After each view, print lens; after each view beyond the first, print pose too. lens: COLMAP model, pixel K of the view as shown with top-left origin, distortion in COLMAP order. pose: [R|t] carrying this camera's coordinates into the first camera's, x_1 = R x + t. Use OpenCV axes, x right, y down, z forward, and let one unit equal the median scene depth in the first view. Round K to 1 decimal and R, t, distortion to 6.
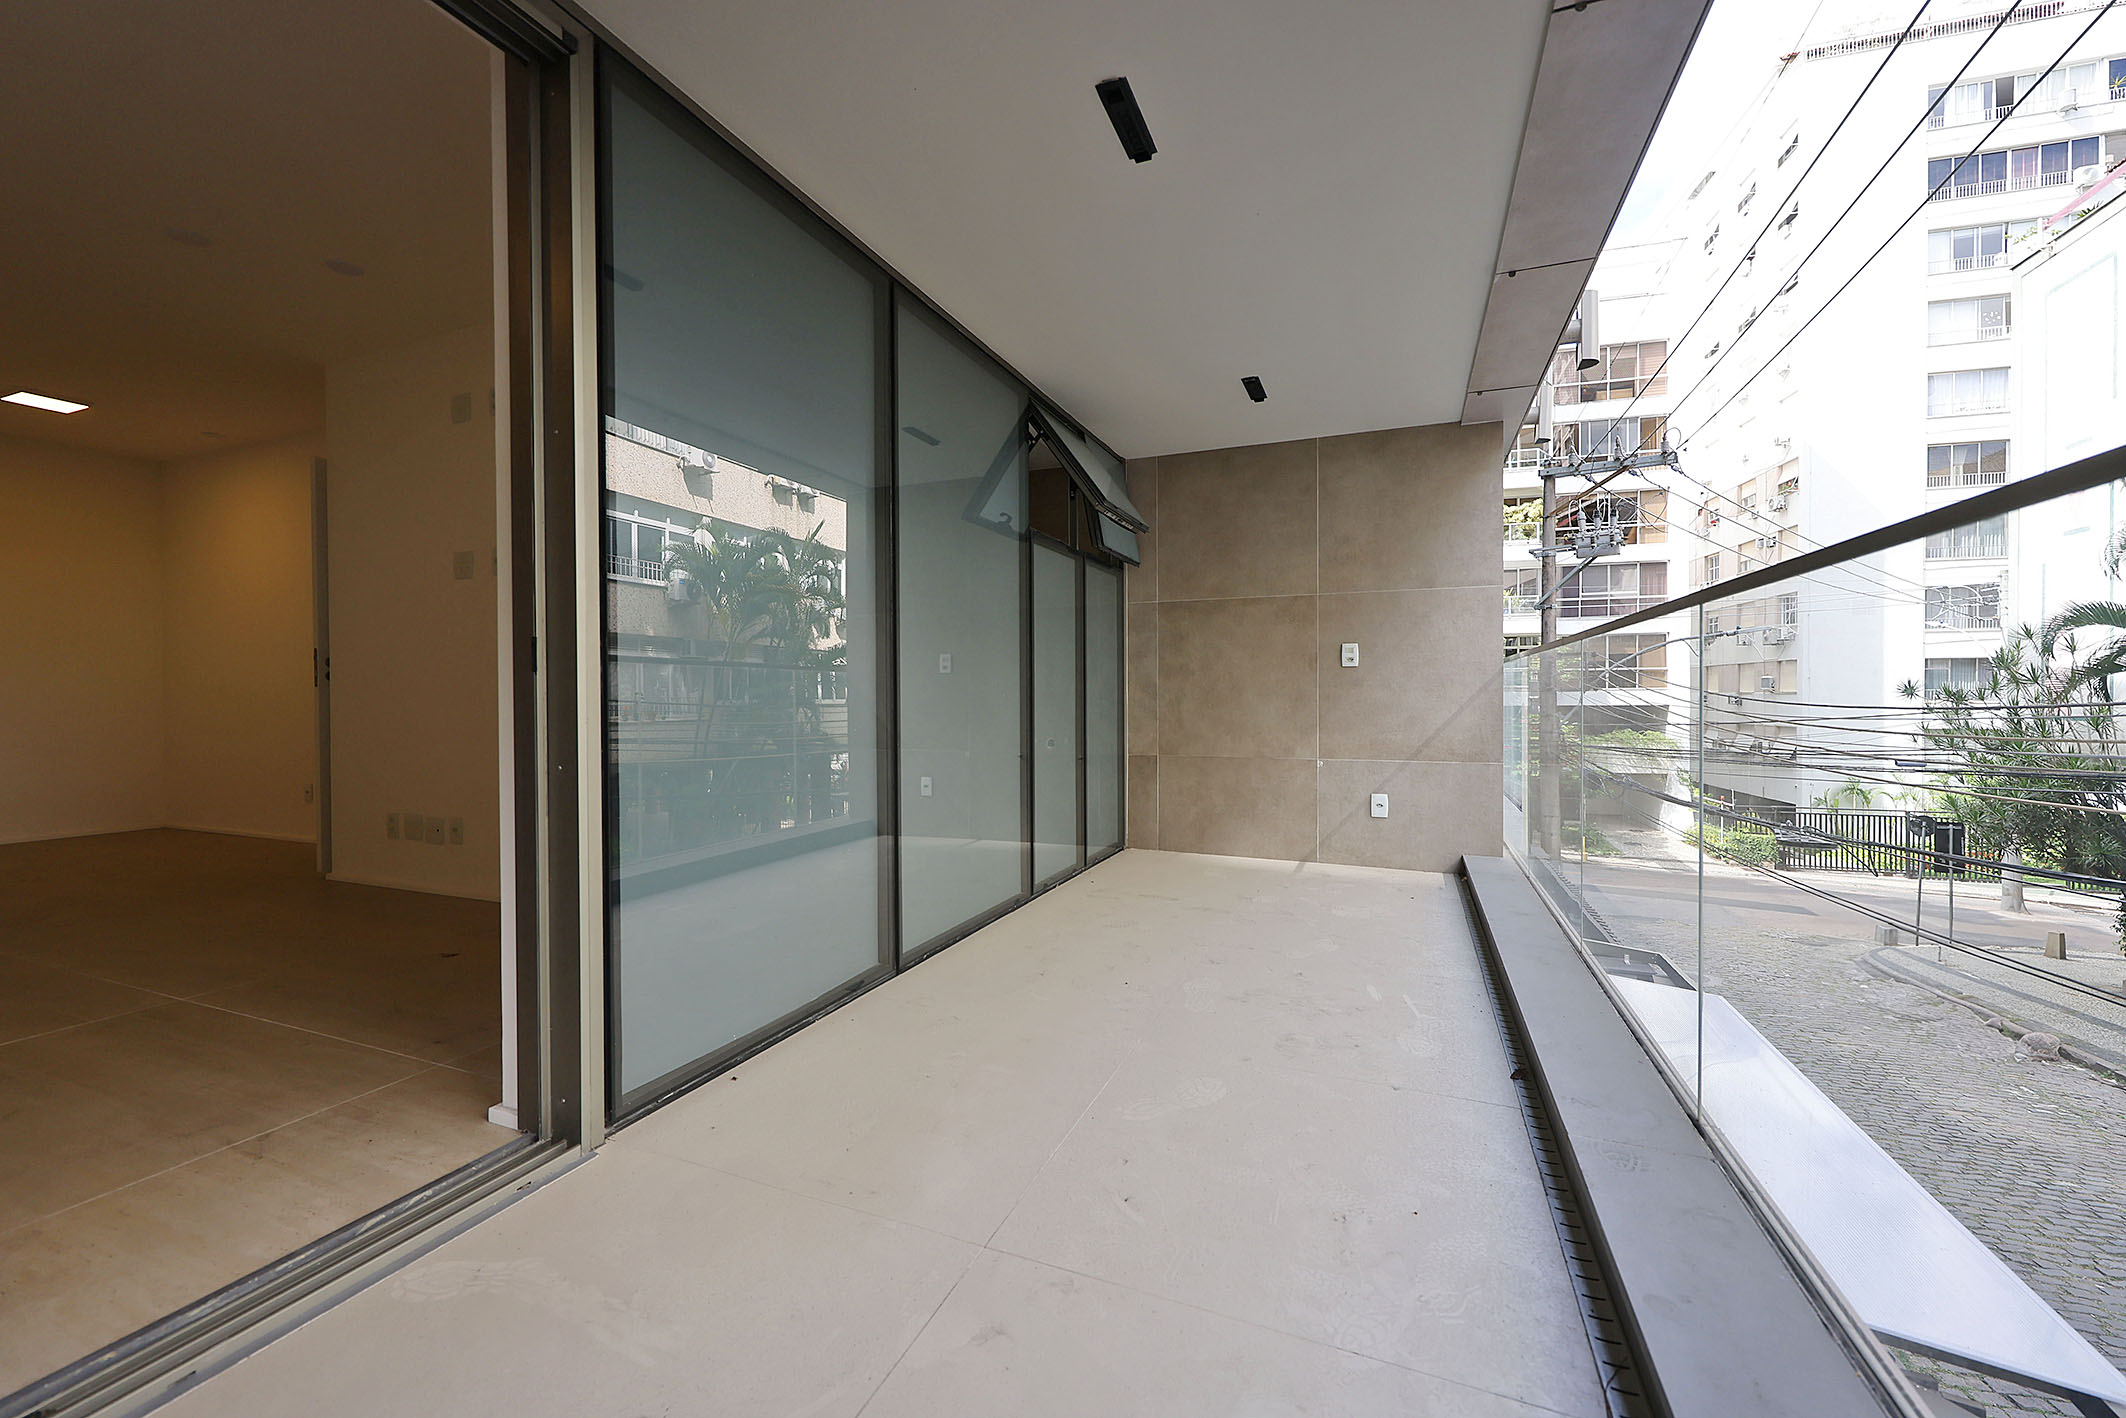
lens RADIAL K [[862.2, 0, 1051.8], [0, 862.2, 711.0], [0, 0, 1]] dist [-0.000070, 0.000606]
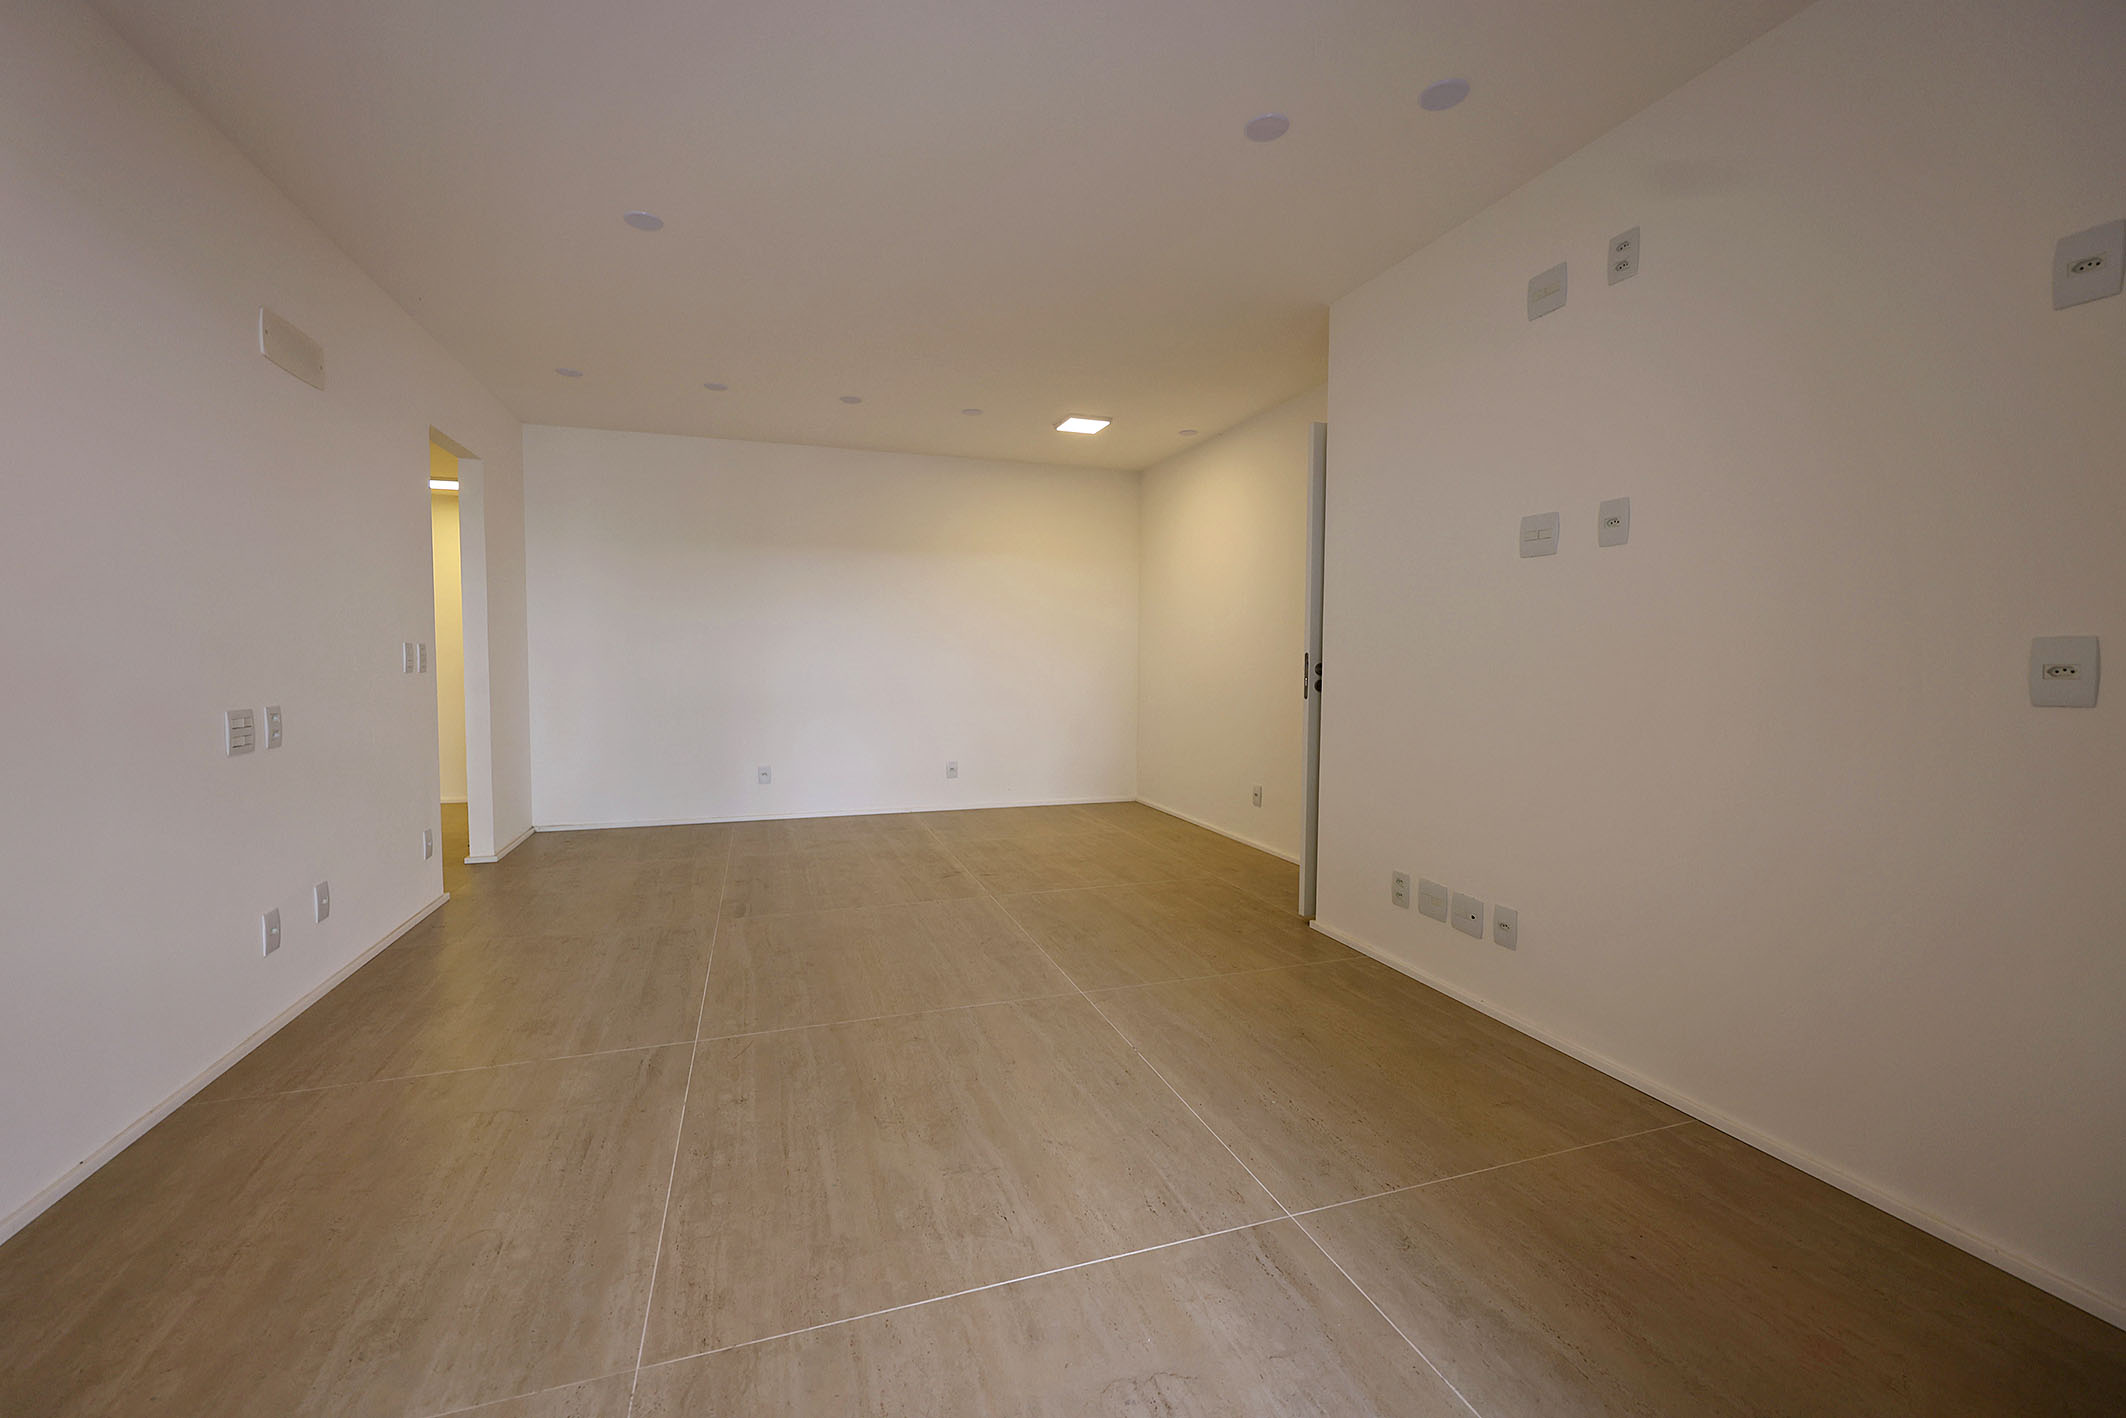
lens RADIAL K [[851.3, 0, 1046.5], [0, 851.3, 704.8], [0, 0, 1]] dist [0.000069, 0.000126]
pose [[0.660862, 0.050299, -0.748820, -0.379863], [-0.016656, 0.998489, 0.052369, -0.058815], [0.750322, -0.022136, 0.660701, 0.247239]]
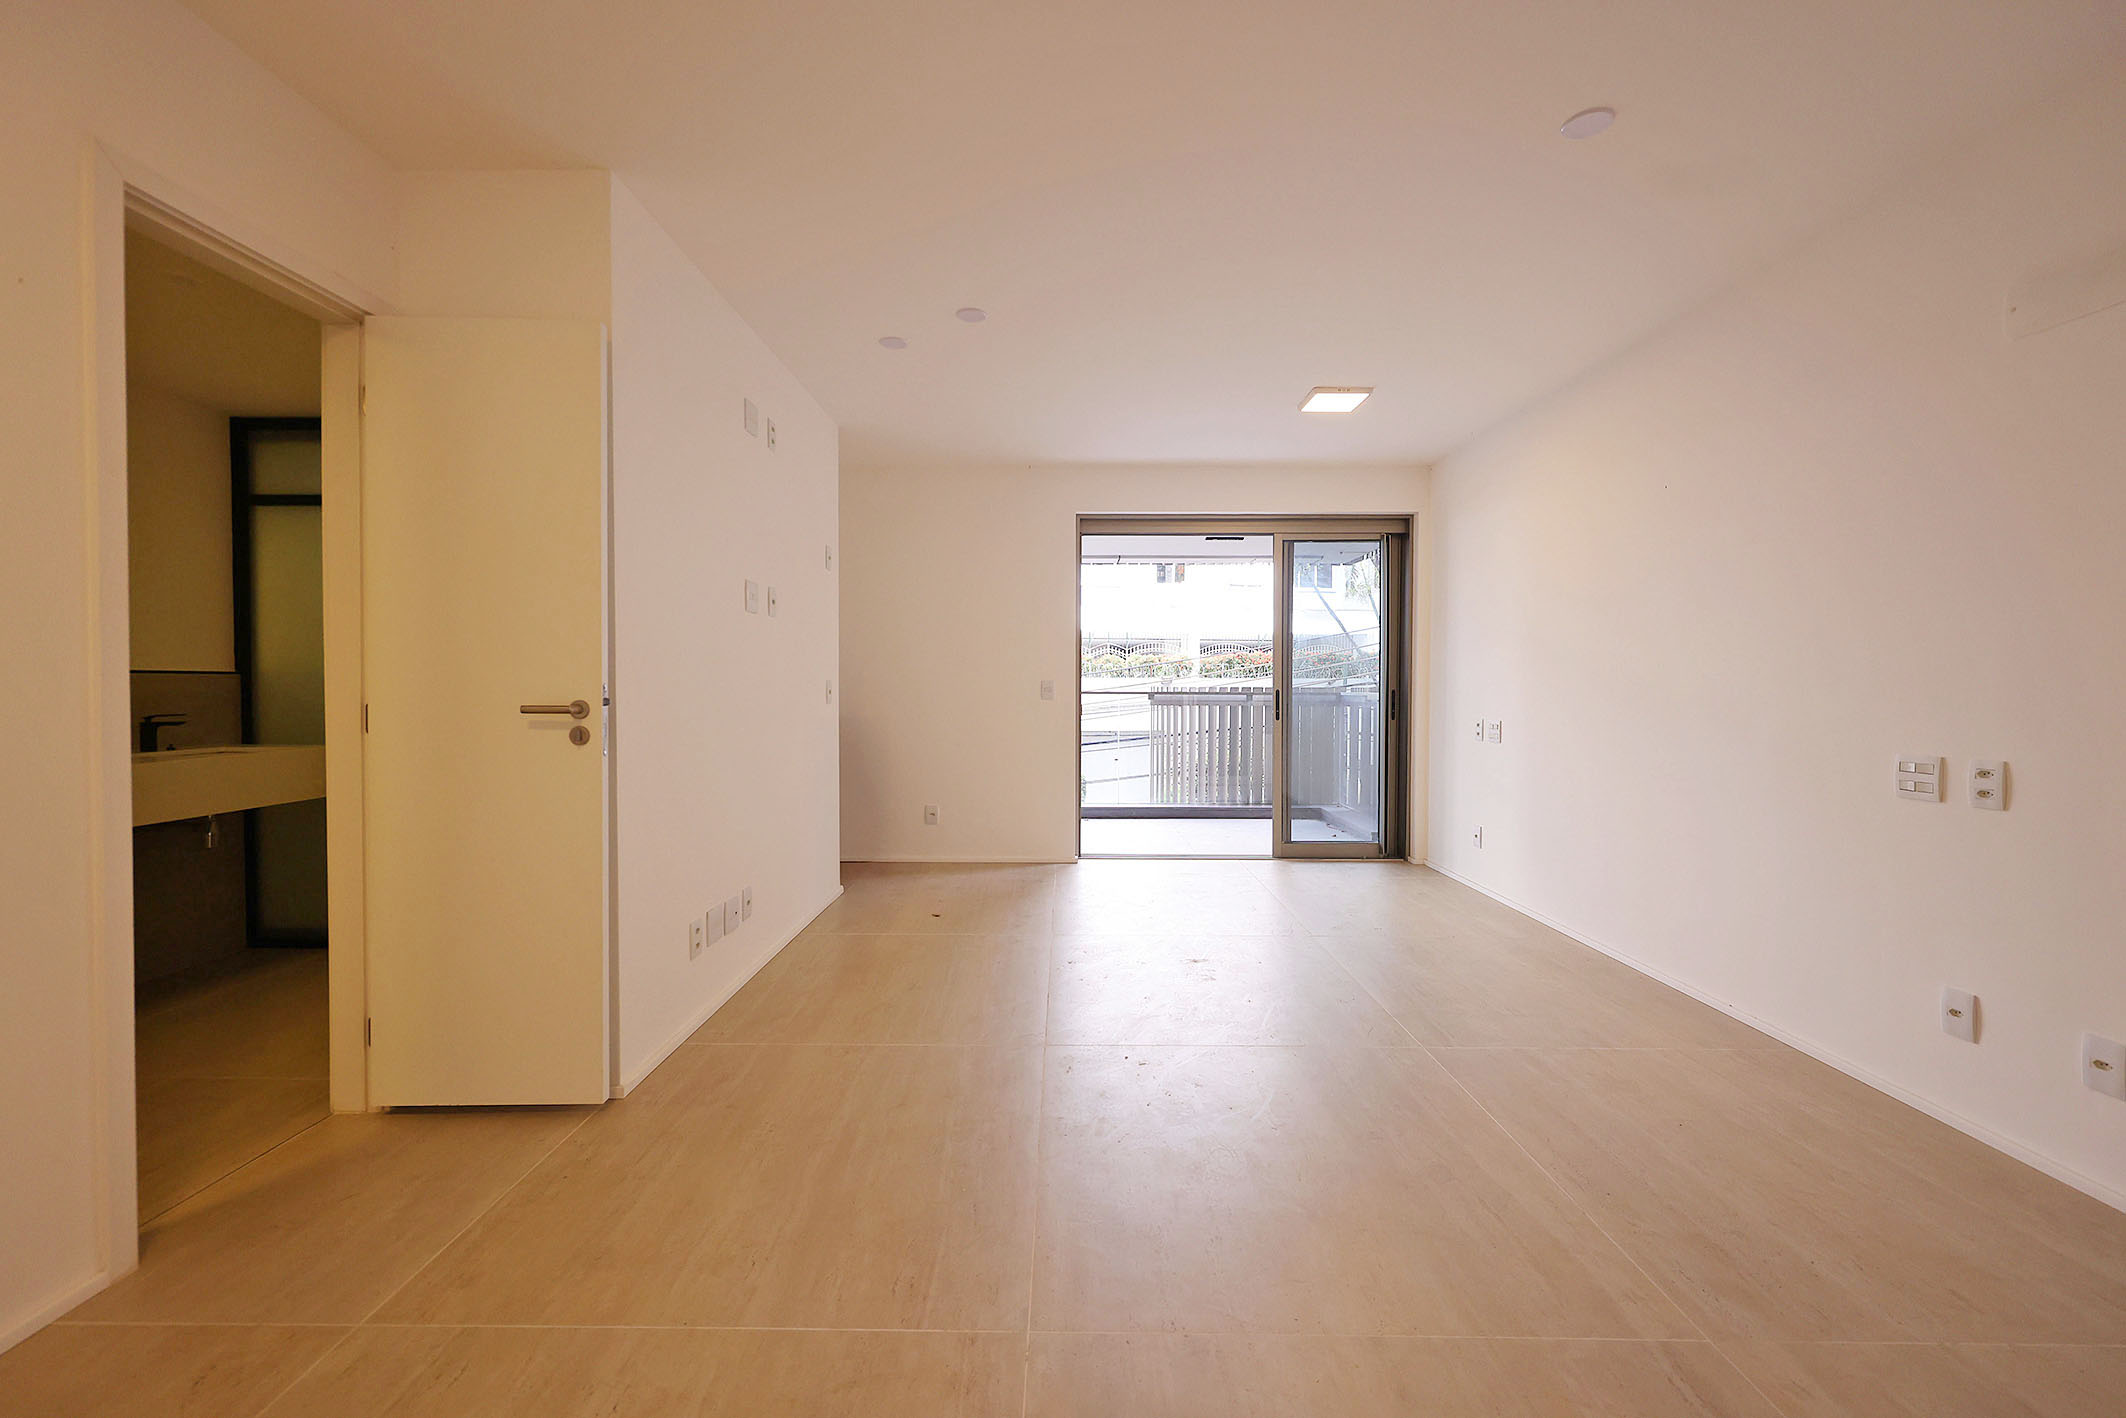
lens RADIAL K [[838.2, 0, 1060.7], [0, 838.2, 701.9], [0, 0, 1]] dist [-0.001006, -0.000393]
pose [[-0.379850, -0.013469, 0.924950, -1.380183], [0.009082, 0.999792, 0.018288, -0.065118], [-0.925004, 0.015347, -0.379648, 0.894104]]
